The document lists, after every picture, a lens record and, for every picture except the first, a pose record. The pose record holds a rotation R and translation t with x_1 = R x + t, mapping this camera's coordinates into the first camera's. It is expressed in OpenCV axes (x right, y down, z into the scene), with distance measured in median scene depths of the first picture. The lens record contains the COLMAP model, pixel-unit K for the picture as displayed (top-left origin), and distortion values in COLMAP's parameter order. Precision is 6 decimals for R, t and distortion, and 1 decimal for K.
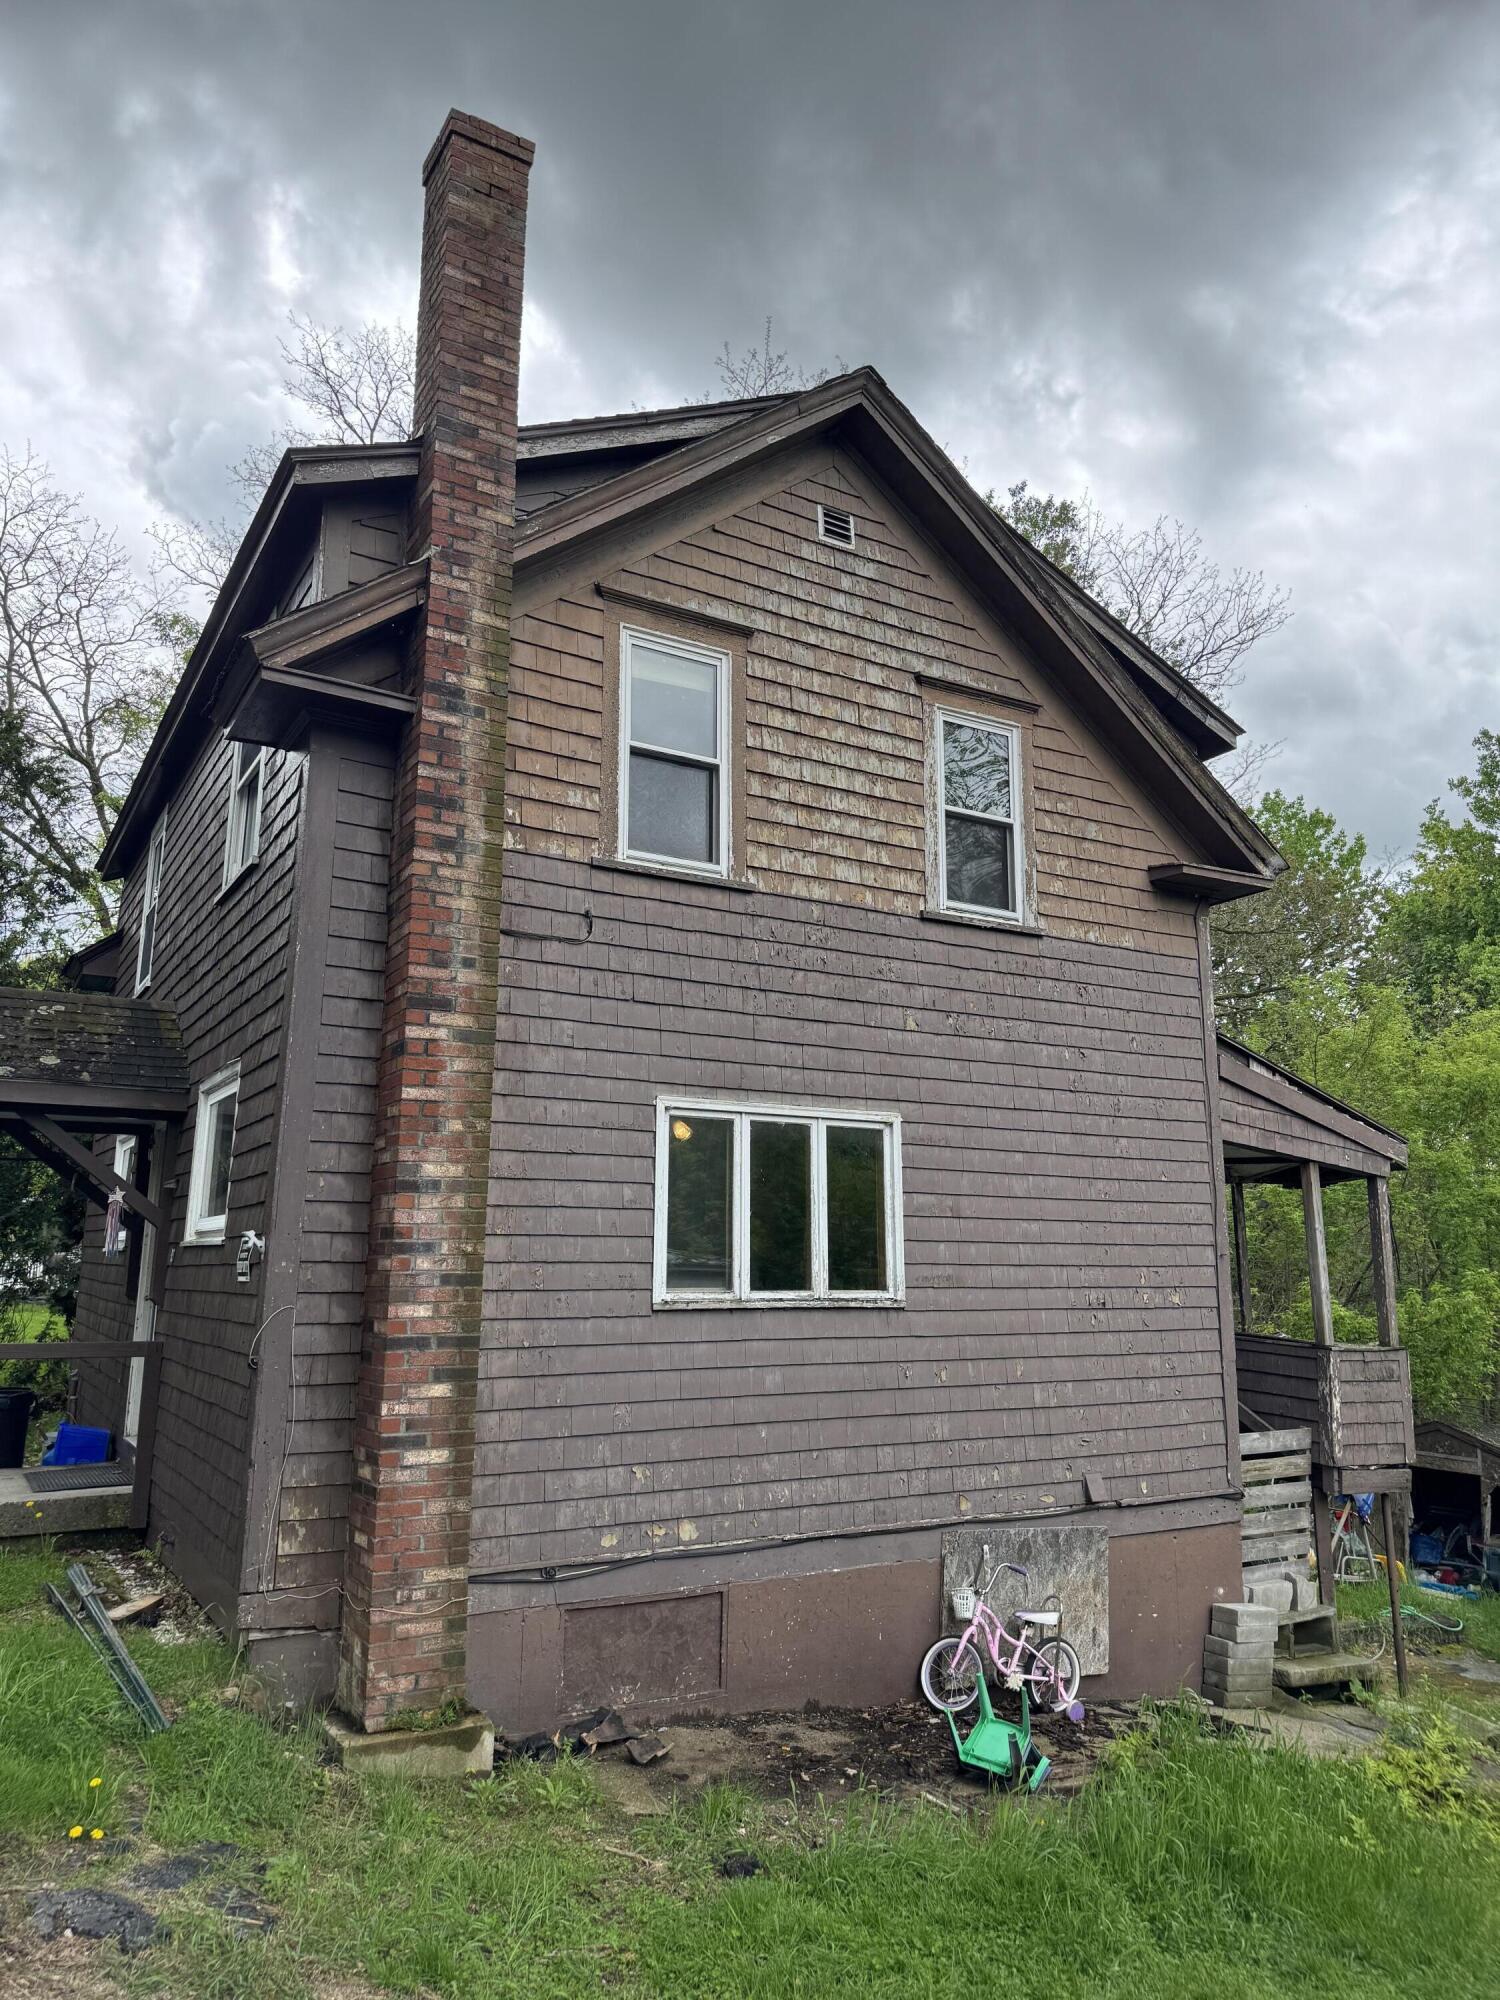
lens RADIAL K [[1392.5, 0, 750.0], [0, 1392.5, 1000.0], [0, 0, 1]] dist [0.005326, -0.037822]
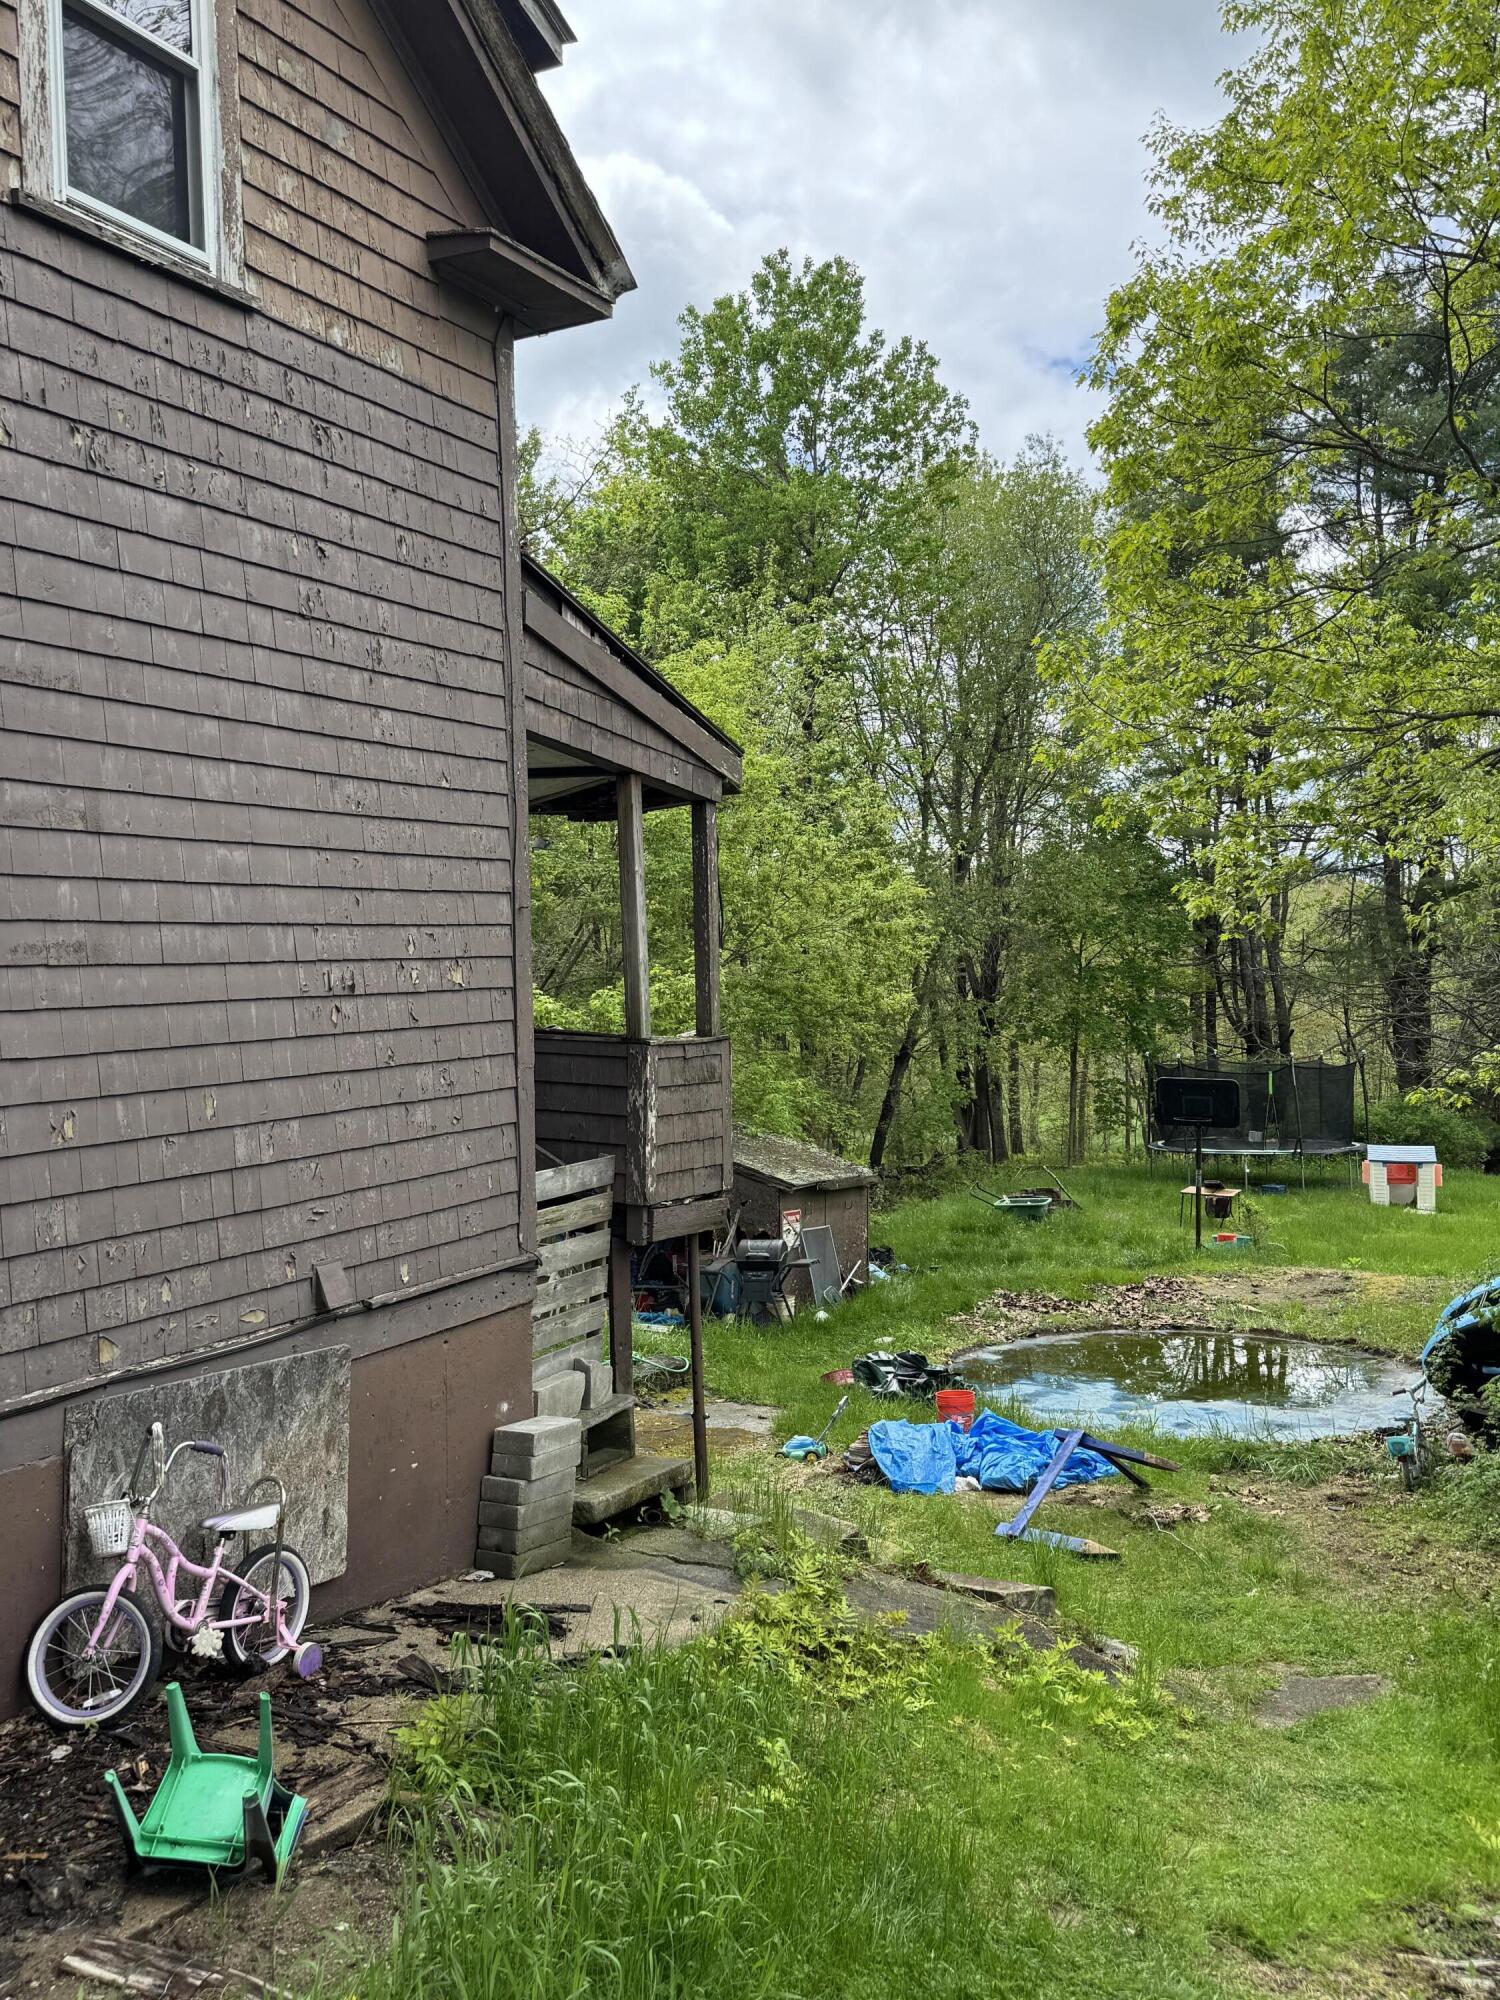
lens RADIAL K [[1710.5, 0, 759.5], [0, 1710.5, 977.9], [0, 0, 1]] dist [0.147676, -0.224395]
pose [[0.844685, -0.036744, 0.534001, 0.008357], [-0.066316, 0.982771, 0.172523, 0.076088], [-0.531139, -0.181140, 0.827695, 0.301281]]
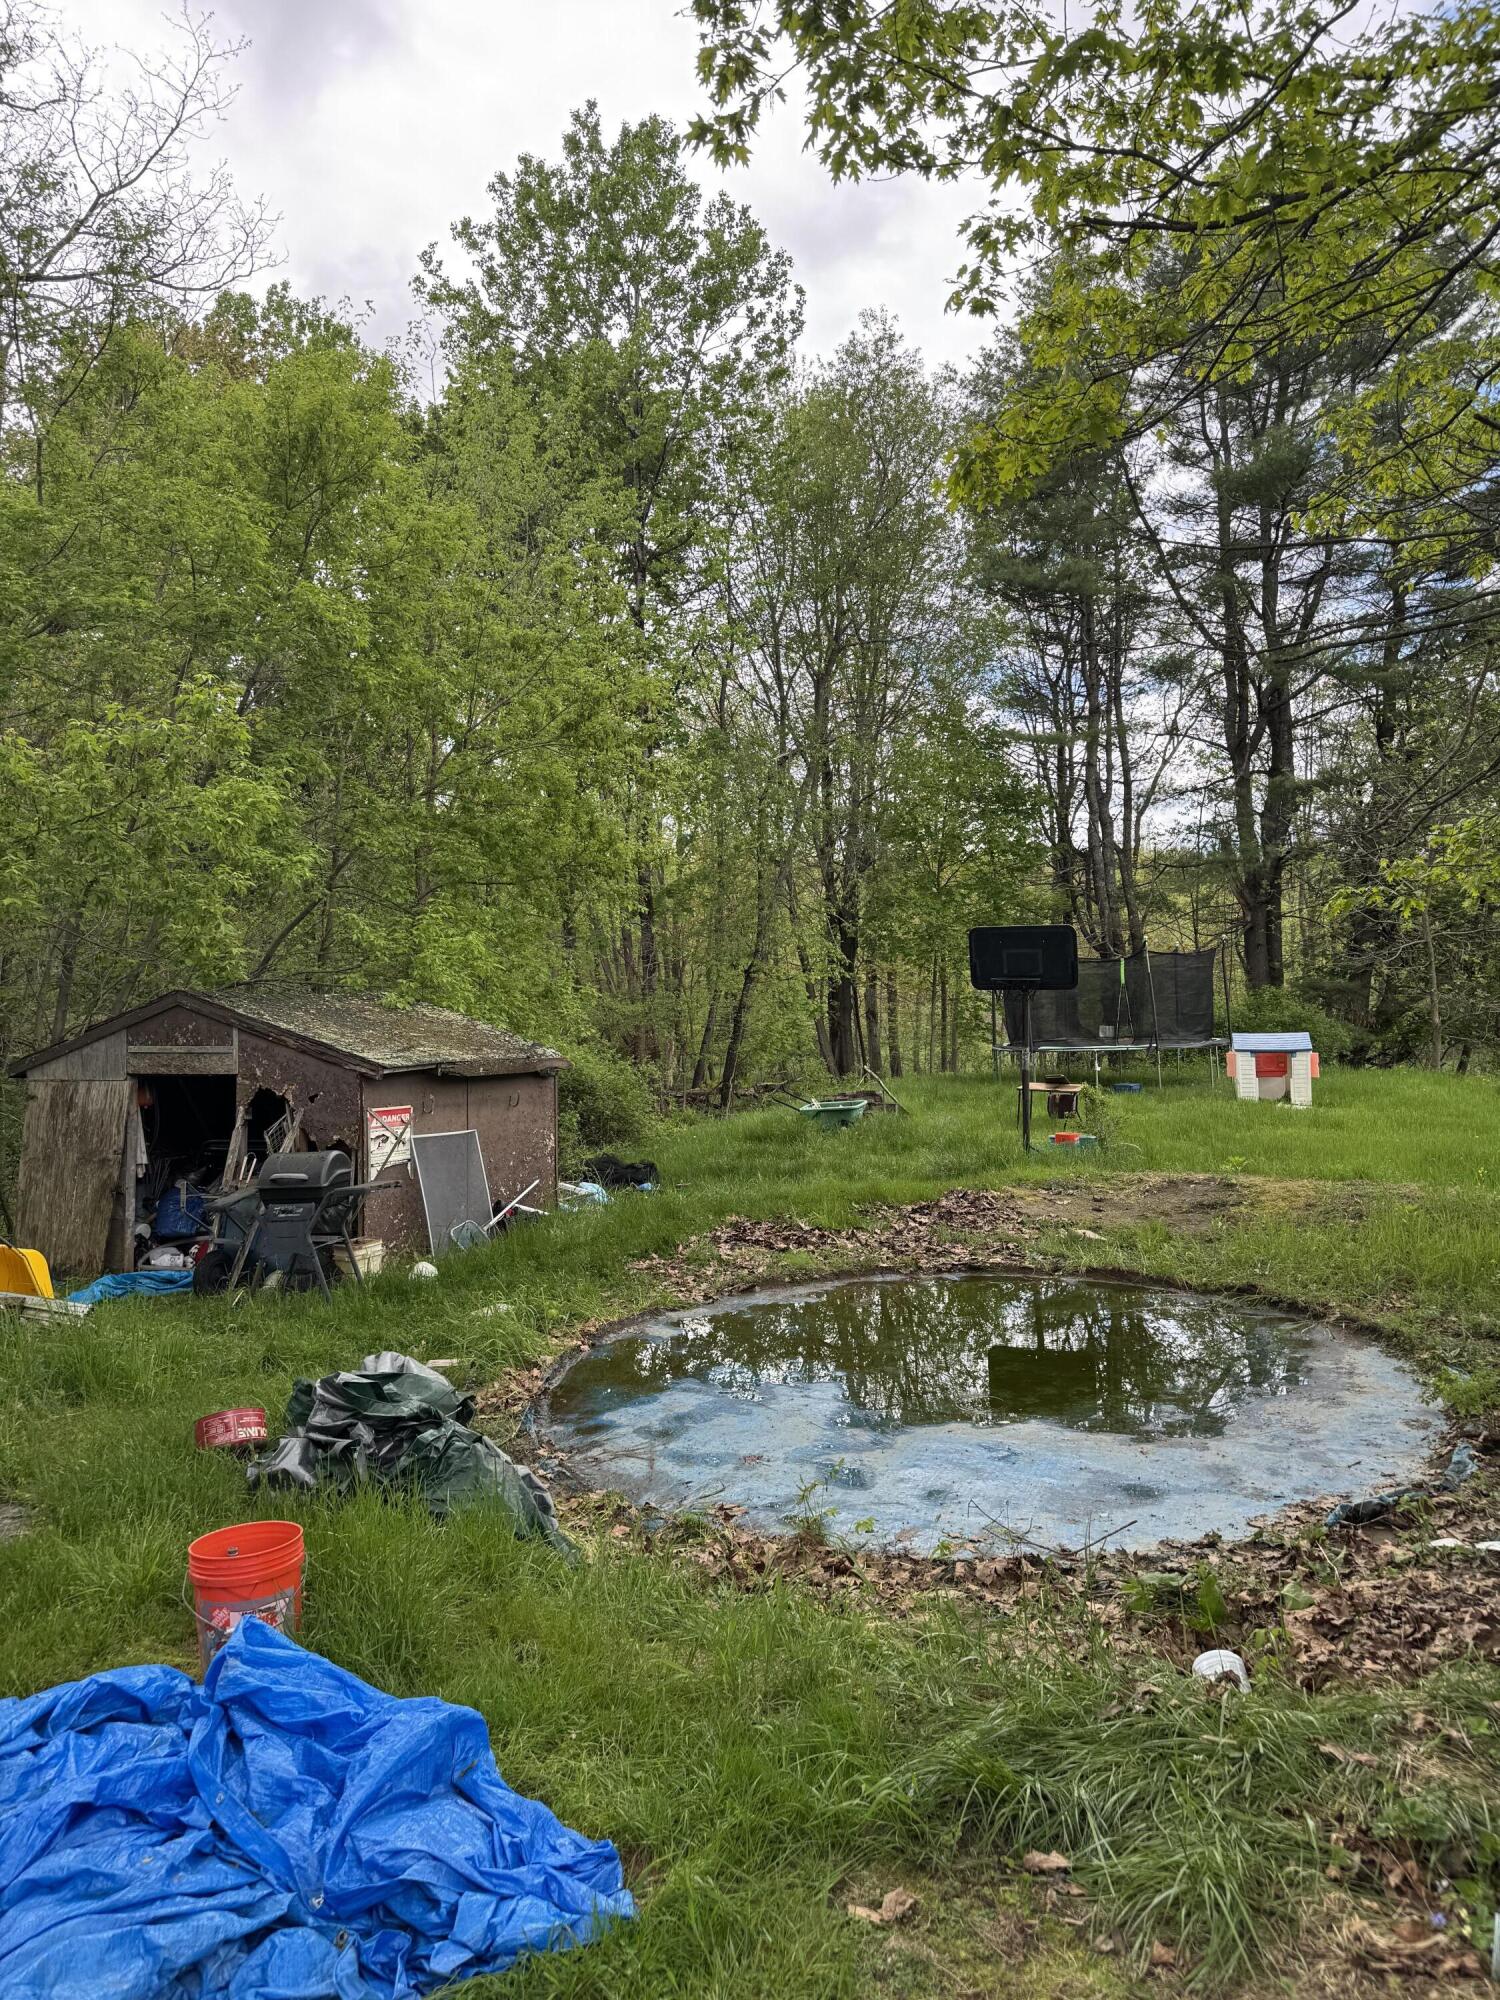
lens RADIAL K [[1394.2, 0, 749.9], [0, 1394.2, 956.4], [0, 0, 1]] dist [0.133322, -0.139222]
pose [[0.830381, -0.055419, 0.554433, 0.899804], [-0.050496, 0.983462, 0.173931, 0.439318], [-0.554903, -0.172426, 0.813850, 1.019032]]
